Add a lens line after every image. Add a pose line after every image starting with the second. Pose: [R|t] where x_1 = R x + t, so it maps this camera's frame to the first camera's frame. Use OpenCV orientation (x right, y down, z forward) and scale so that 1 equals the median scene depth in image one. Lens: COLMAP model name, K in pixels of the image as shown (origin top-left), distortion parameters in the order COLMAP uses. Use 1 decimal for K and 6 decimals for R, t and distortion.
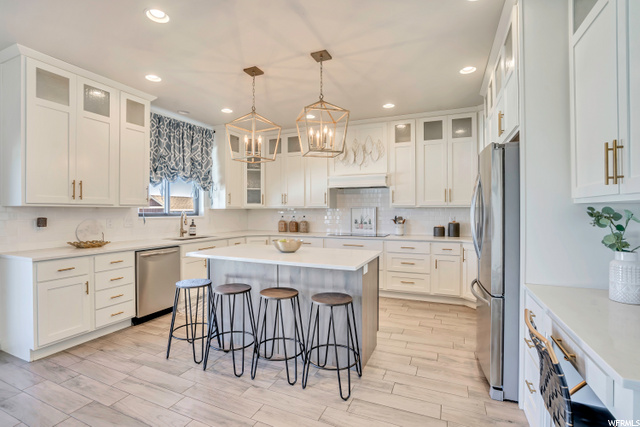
lens RADIAL K [[298.2, 0, 317.1], [0, 298.2, 213.4], [0, 0, 1]] dist [-0.042645, 0.001365]
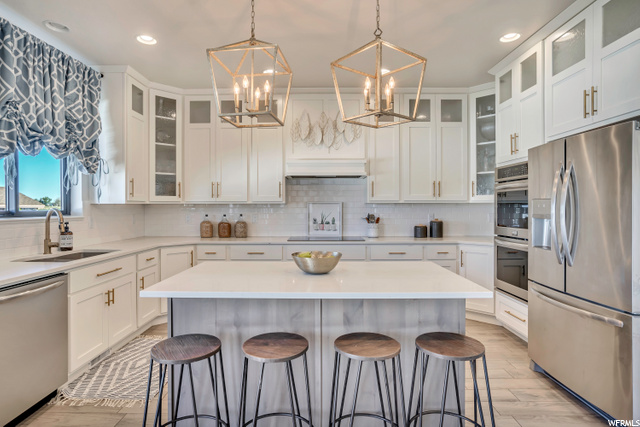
lens RADIAL K [[341.1, 0, 315.9], [0, 341.1, 211.0], [0, 0, 1]] dist [-0.031314, 0.013151]
pose [[0.919213, -0.004808, 0.393731, -0.240518], [0.003764, 0.999987, 0.003425, -0.001849], [-0.393742, -0.001666, 0.919219, 0.221299]]
